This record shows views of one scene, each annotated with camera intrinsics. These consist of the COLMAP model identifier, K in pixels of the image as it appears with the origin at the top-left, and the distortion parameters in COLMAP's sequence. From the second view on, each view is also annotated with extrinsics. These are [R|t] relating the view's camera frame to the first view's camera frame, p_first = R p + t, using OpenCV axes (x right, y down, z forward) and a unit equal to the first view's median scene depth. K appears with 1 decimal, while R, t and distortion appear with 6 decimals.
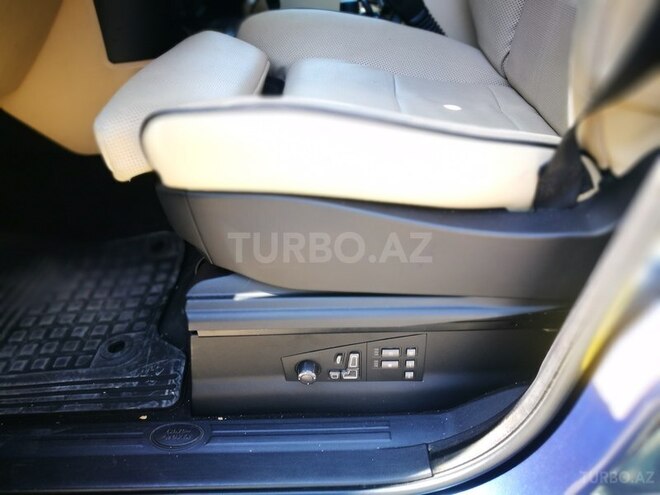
lens RADIAL K [[522.0, 0, 329.4], [0, 522.0, 252.0], [0, 0, 1]] dist [-0.007470, 0.017299]
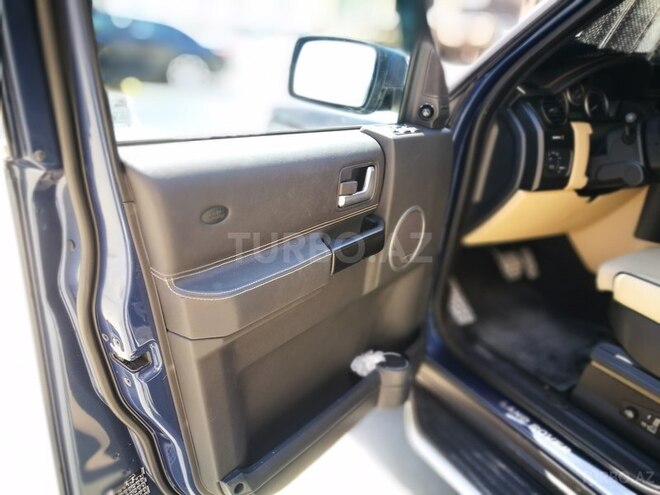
lens RADIAL K [[522.0, 0, 329.4], [0, 522.0, 252.0], [0, 0, 1]] dist [-0.007470, 0.017299]
pose [[0.513108, 0.398721, -0.760093, 0.631252], [-0.532741, 0.842277, 0.082200, 0.162806], [0.672984, 0.362755, 0.644594, -1.257037]]
